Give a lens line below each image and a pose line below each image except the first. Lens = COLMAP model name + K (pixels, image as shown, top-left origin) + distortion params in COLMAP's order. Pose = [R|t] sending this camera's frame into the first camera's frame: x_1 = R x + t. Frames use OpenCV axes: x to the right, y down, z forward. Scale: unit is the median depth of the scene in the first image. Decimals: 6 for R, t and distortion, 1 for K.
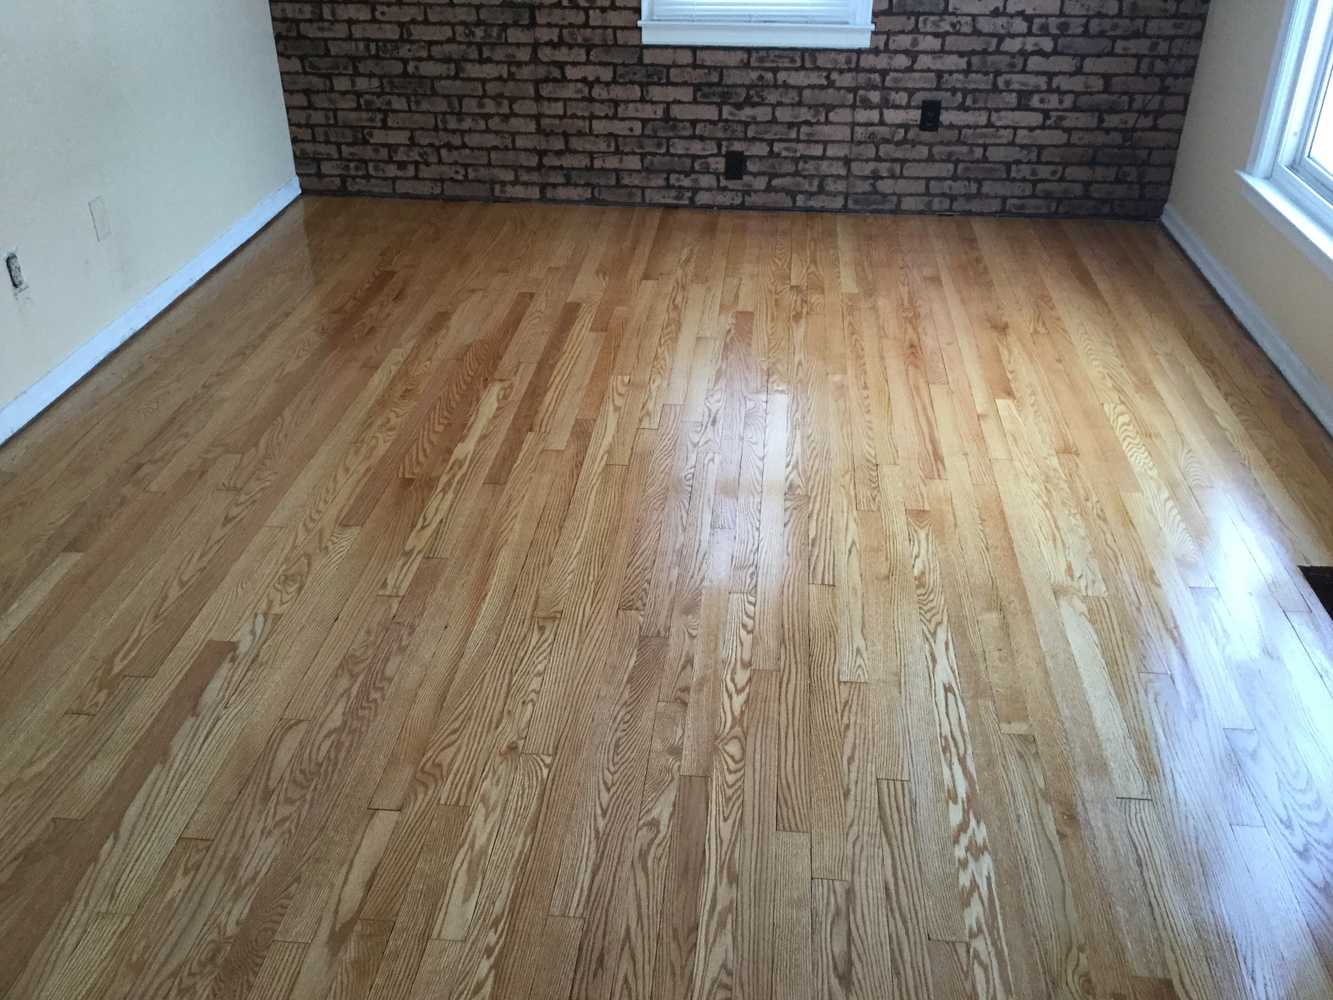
lens RADIAL K [[1193.2, 0, 669.8], [0, 1193.2, 506.7], [0, 0, 1]] dist [0.140338, -0.294809]
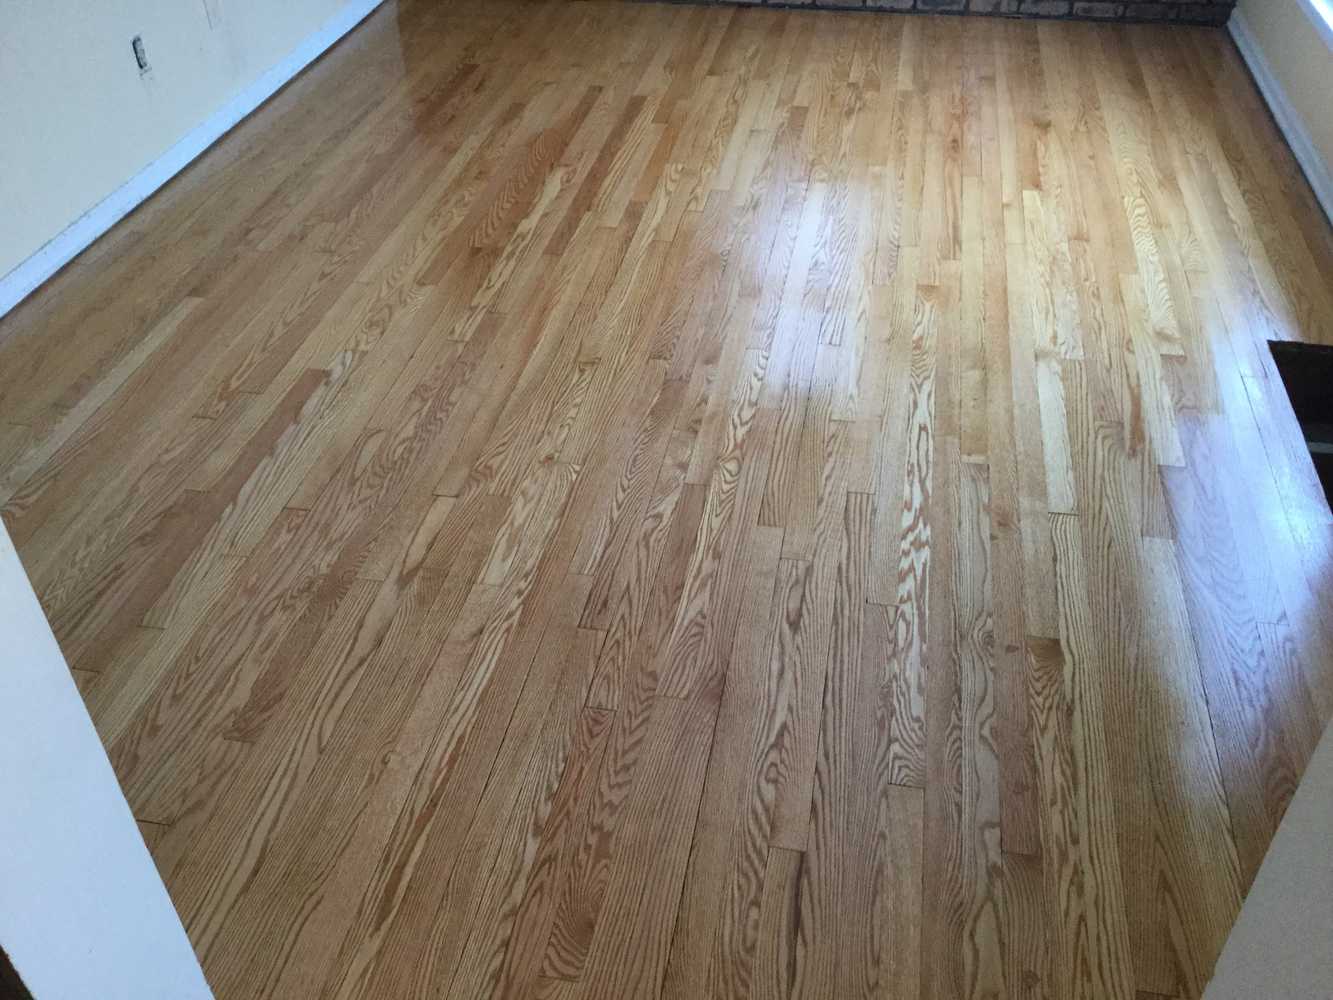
lens RADIAL K [[1195.2, 0, 669.0], [0, 1195.2, 506.6], [0, 0, 1]] dist [0.136843, -0.288658]
pose [[0.995772, 0.043036, -0.081149, 0.062770], [-0.031805, 0.990343, 0.134942, 0.057594], [0.086173, -0.131791, 0.987525, -0.134735]]
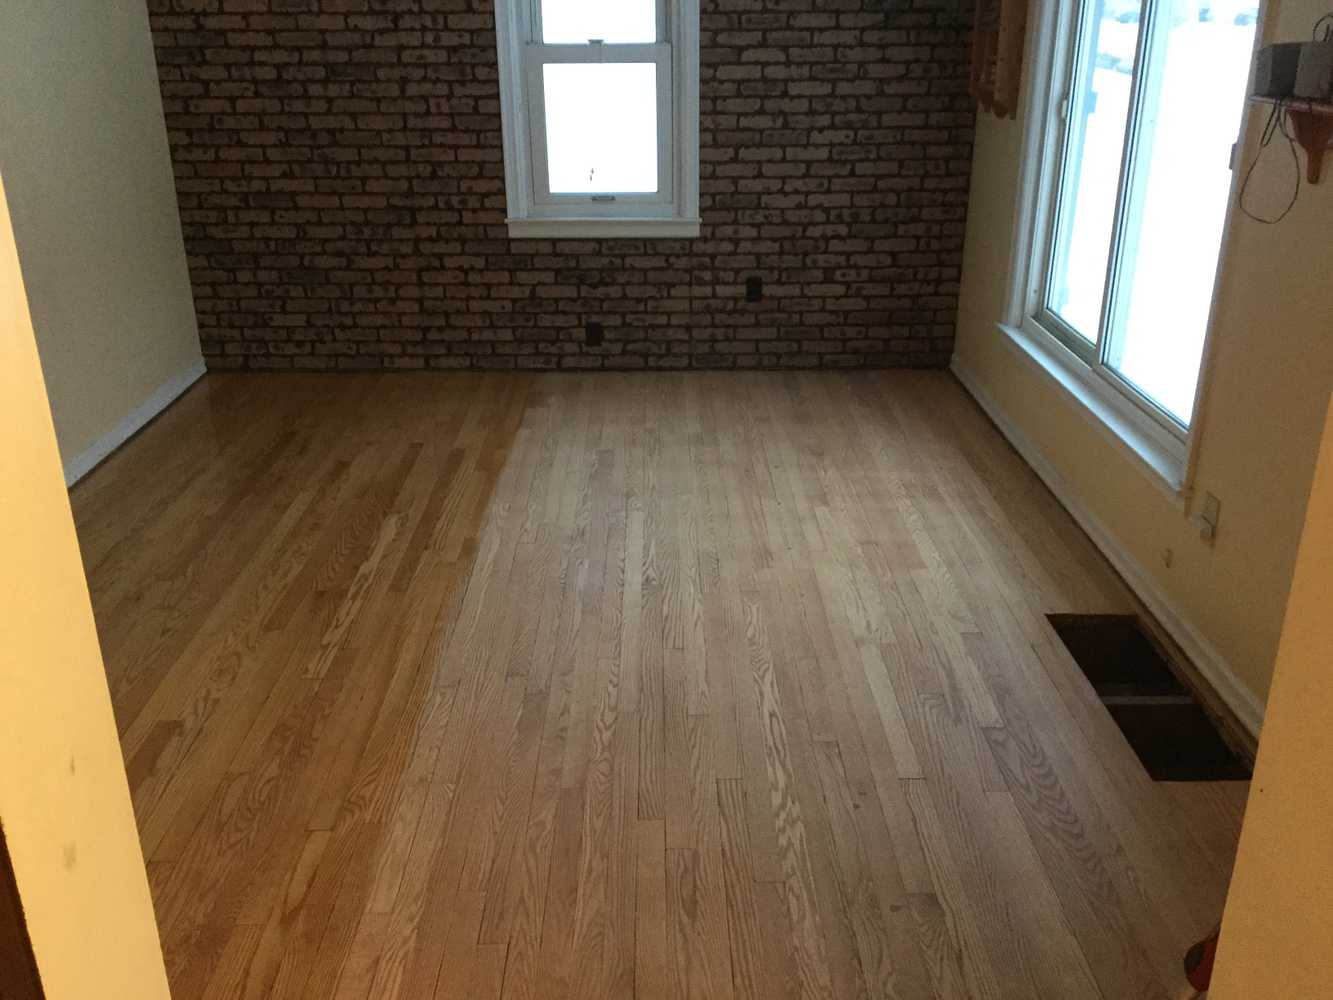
lens RADIAL K [[1193.2, 0, 669.8], [0, 1193.2, 506.7], [0, 0, 1]] dist [0.140338, -0.294809]
pose [[0.994085, -0.046709, 0.098051, 0.008352], [0.060616, 0.987715, -0.144032, 0.082310], [-0.090119, 0.149123, 0.984703, -0.193322]]
